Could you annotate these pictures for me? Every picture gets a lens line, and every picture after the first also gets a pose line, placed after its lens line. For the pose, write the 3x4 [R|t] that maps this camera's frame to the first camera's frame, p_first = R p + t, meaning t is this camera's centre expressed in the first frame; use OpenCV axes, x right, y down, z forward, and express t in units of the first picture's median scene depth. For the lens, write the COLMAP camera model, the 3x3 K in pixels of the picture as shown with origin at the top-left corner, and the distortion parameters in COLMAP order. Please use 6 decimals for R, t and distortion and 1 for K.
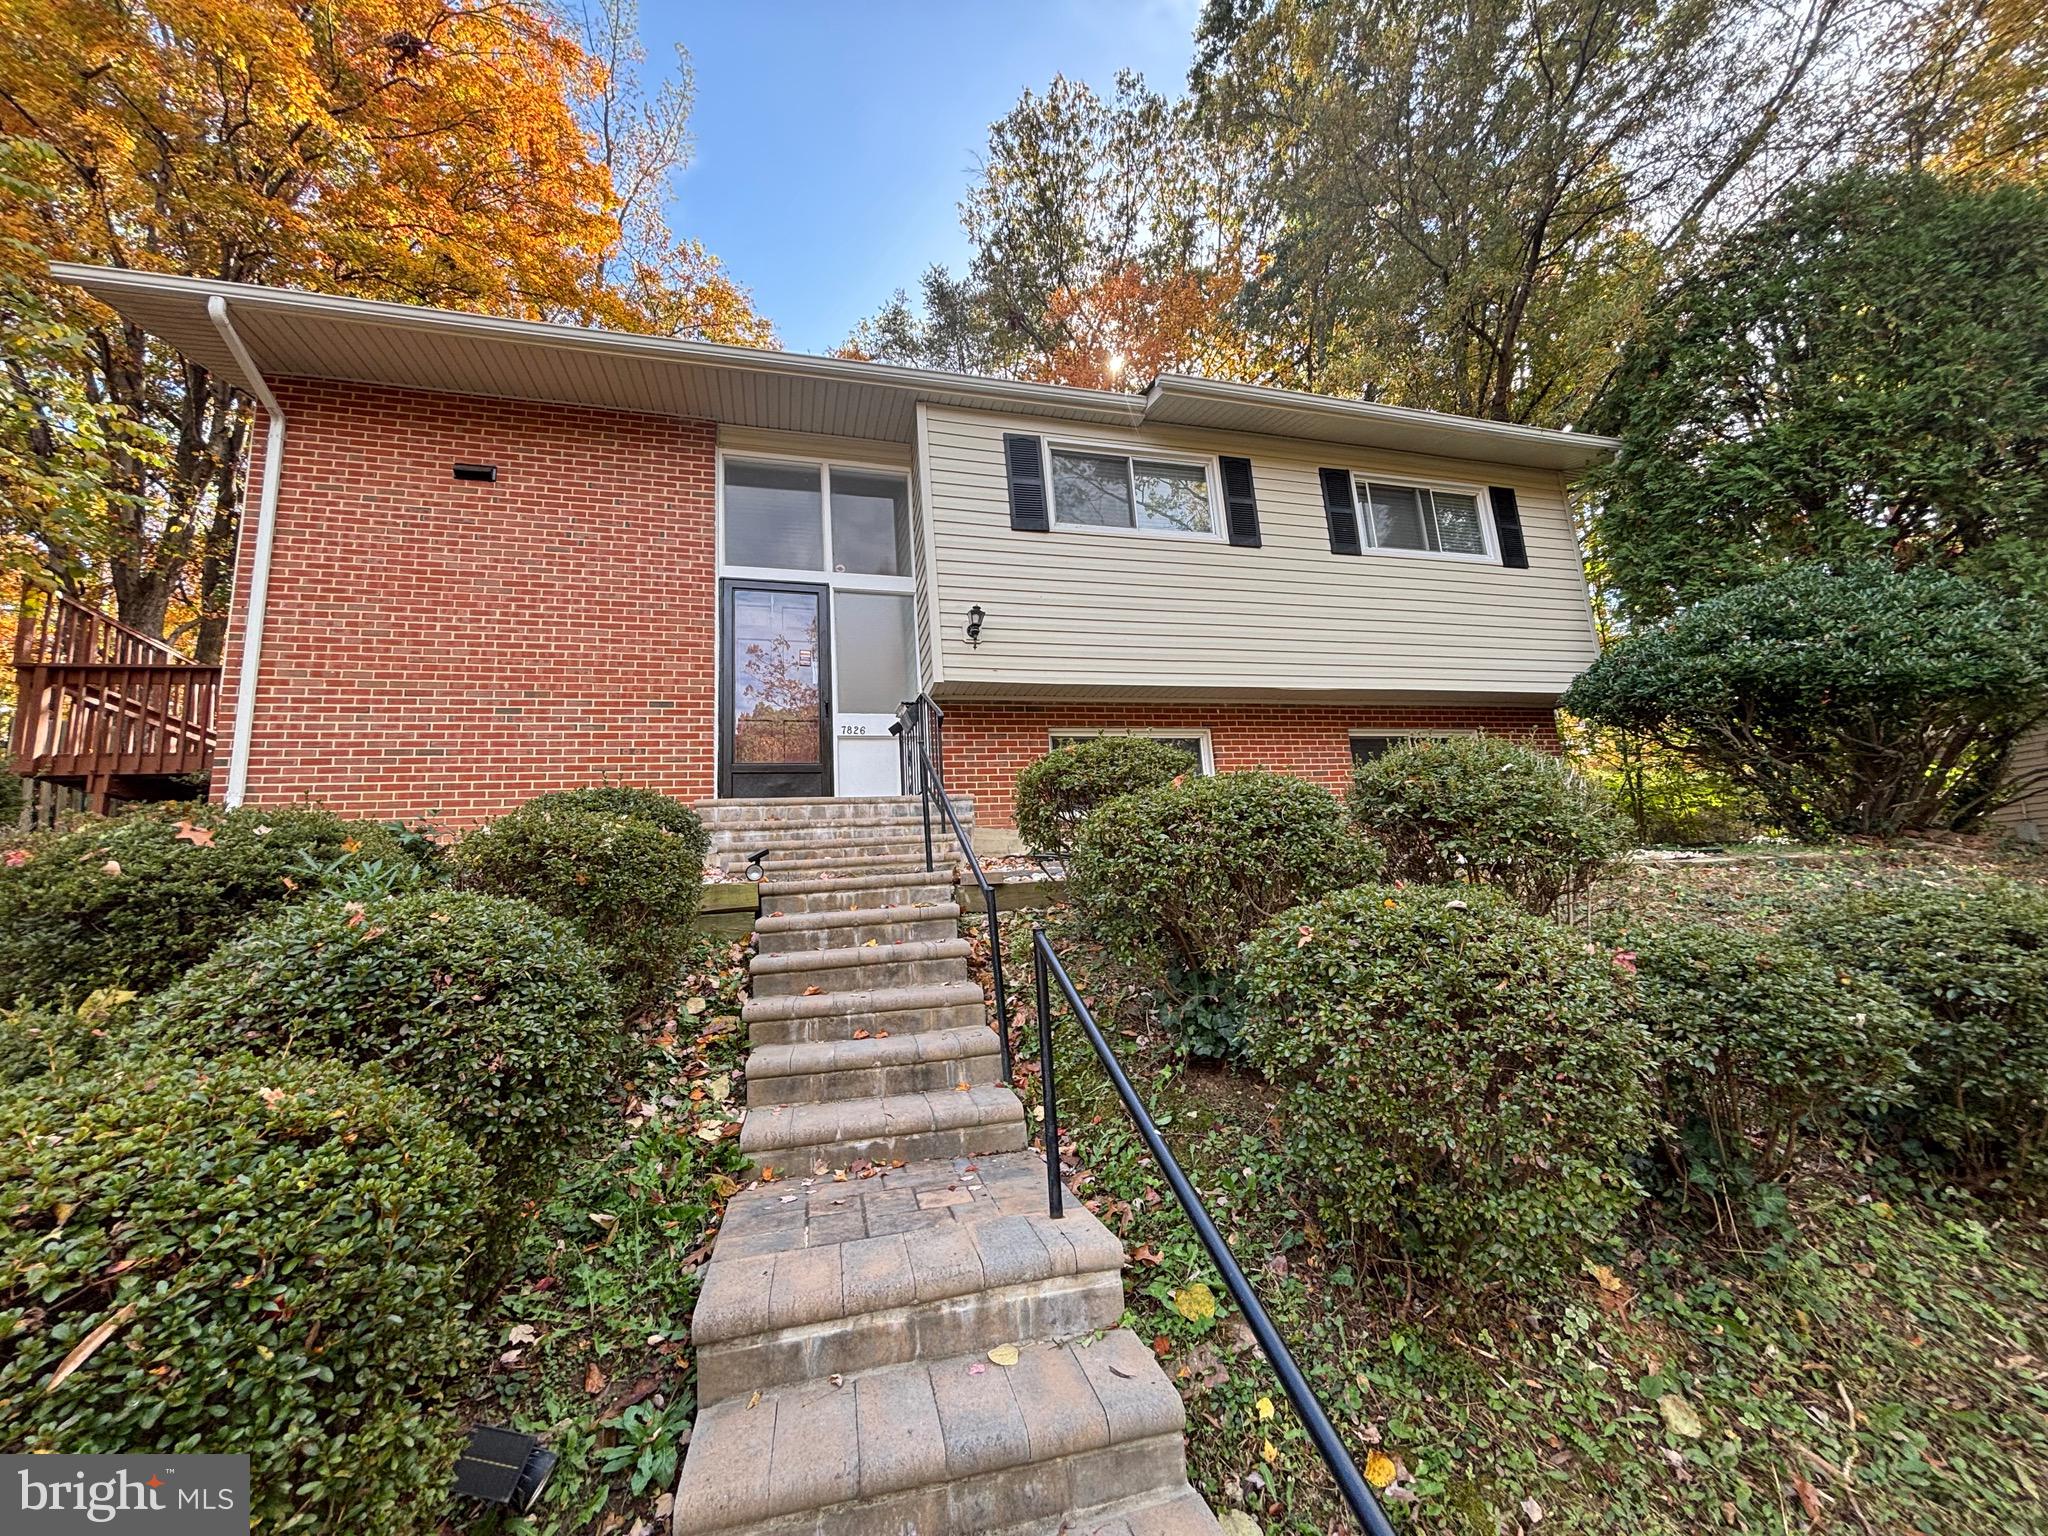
lens RADIAL K [[819.4, 0, 1020.4], [0, 819.4, 761.9], [0, 0, 1]] dist [0.001792, -0.001139]
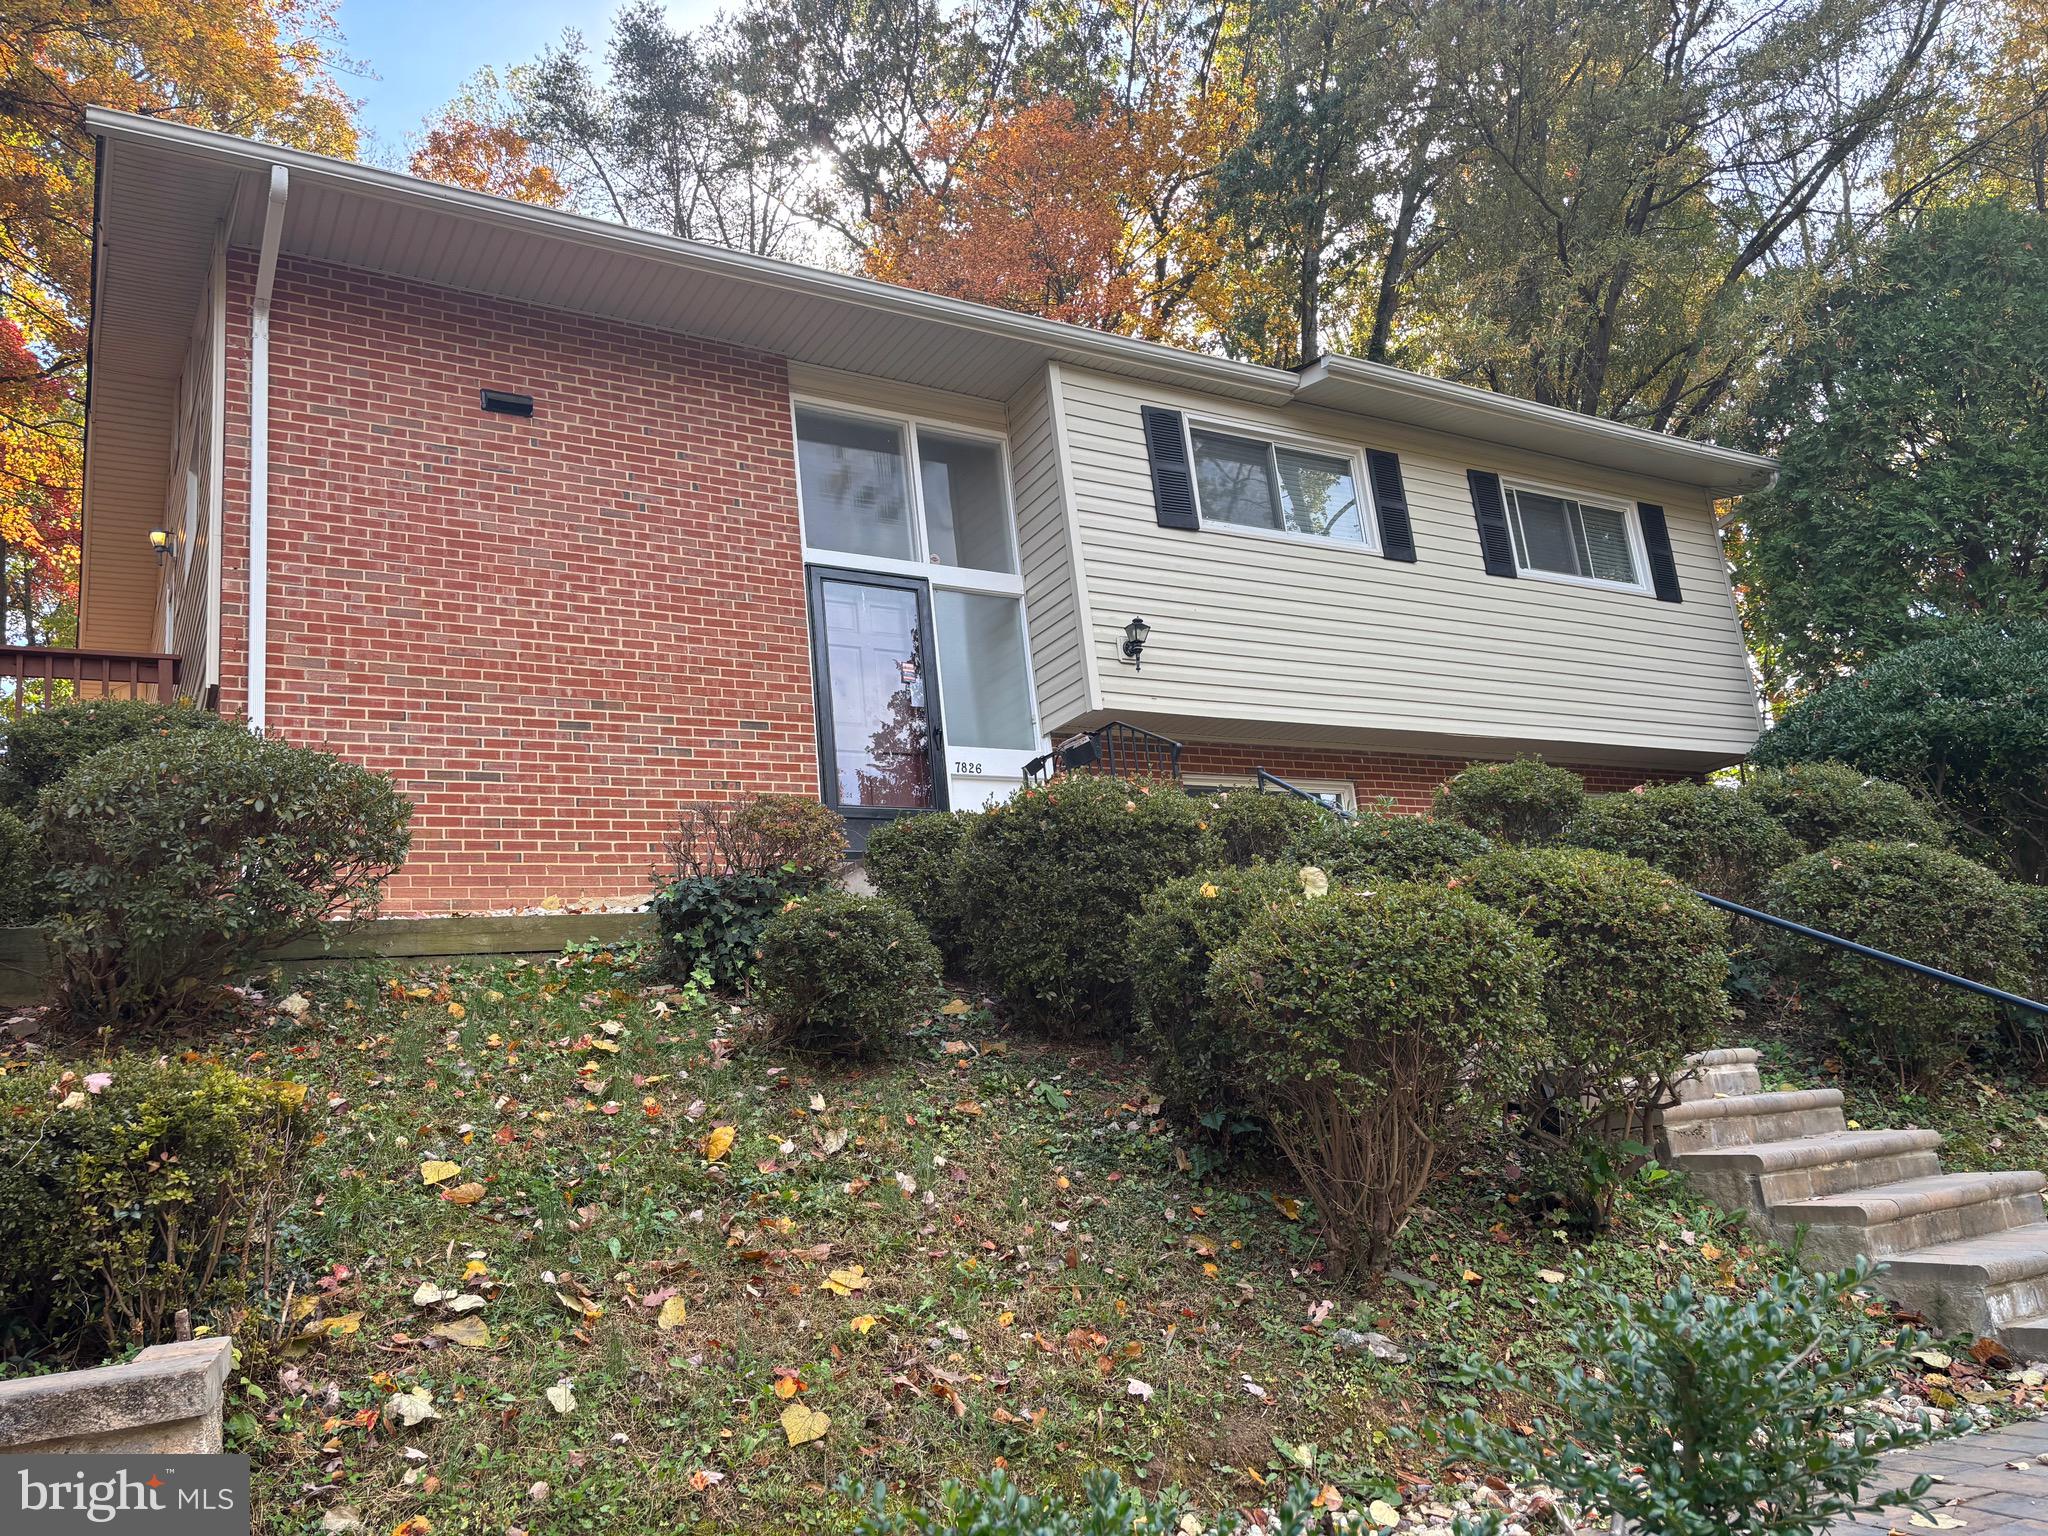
lens RADIAL K [[1534.2, 0, 1025.0], [0, 1534.2, 768.3], [0, 0, 1]] dist [0.042624, -0.015894]
pose [[0.966629, 0.028876, 0.254546, -0.526003], [-0.009304, 0.996928, -0.077763, 0.074226], [-0.256010, 0.072799, 0.963929, -0.412108]]
